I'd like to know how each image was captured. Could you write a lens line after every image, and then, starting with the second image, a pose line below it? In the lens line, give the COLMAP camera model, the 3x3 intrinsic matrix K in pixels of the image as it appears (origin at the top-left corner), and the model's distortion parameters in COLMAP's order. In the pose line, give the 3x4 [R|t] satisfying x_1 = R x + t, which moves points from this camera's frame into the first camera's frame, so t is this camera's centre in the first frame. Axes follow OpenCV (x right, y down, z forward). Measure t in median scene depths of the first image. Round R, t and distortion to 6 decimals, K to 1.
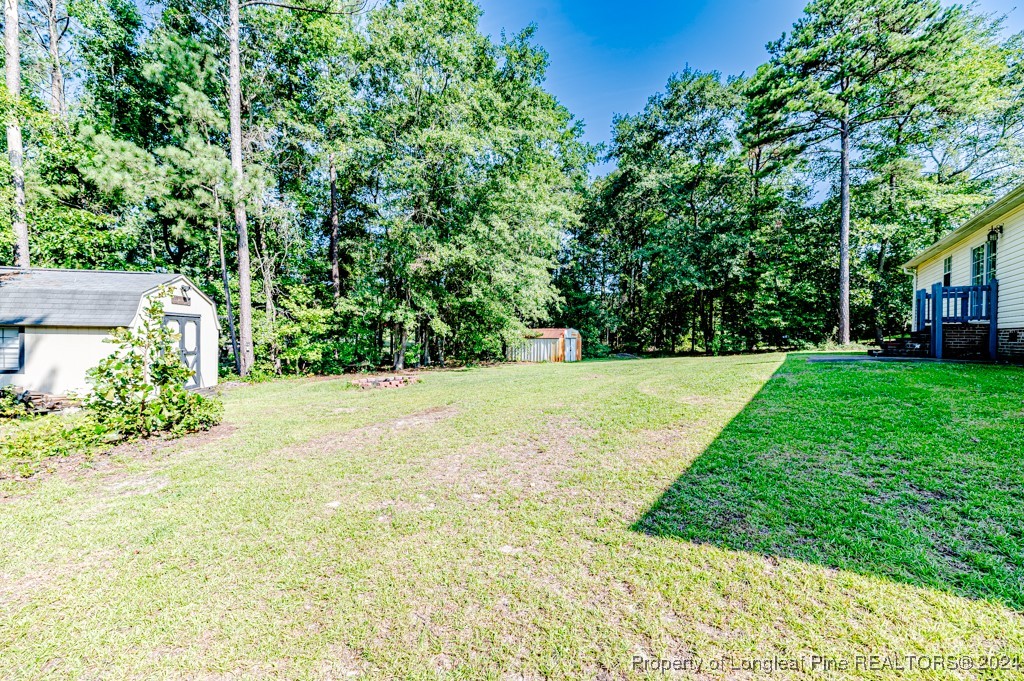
lens RADIAL K [[409.7, 0, 512.8], [0, 409.7, 340.4], [0, 0, 1]] dist [0.017332, -0.005258]
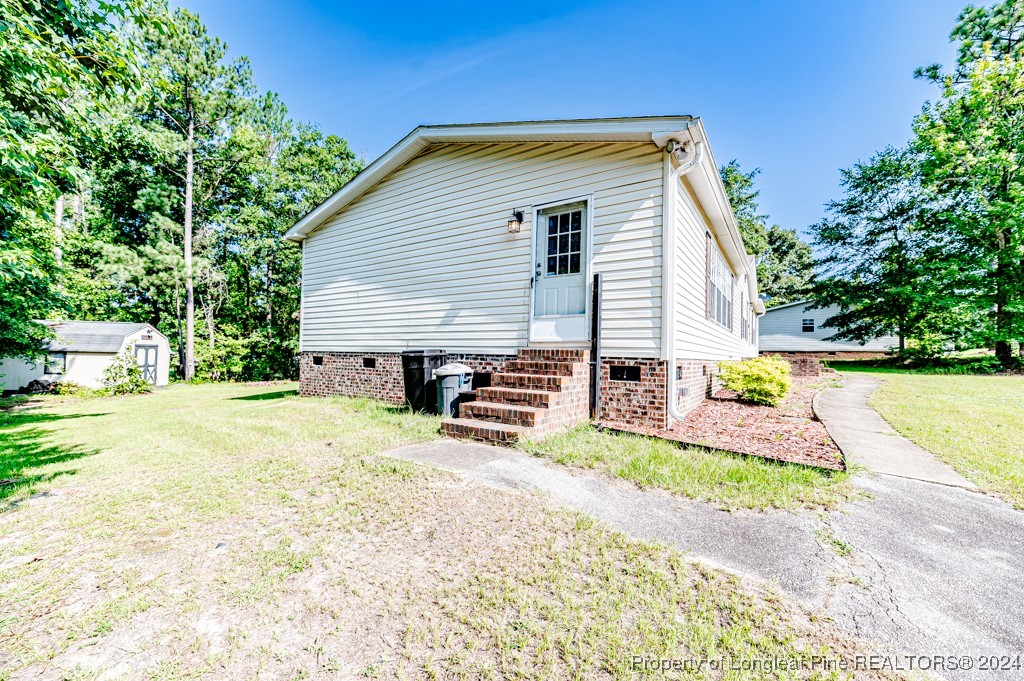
lens RADIAL K [[409.7, 0, 511.9], [0, 409.7, 343.0], [0, 0, 1]] dist [0.017332, -0.005258]
pose [[0.999875, 0.006720, 0.014336, 0.666120], [-0.006130, 0.999146, -0.040861, -0.005045], [-0.014598, 0.040768, 0.999062, -0.725072]]
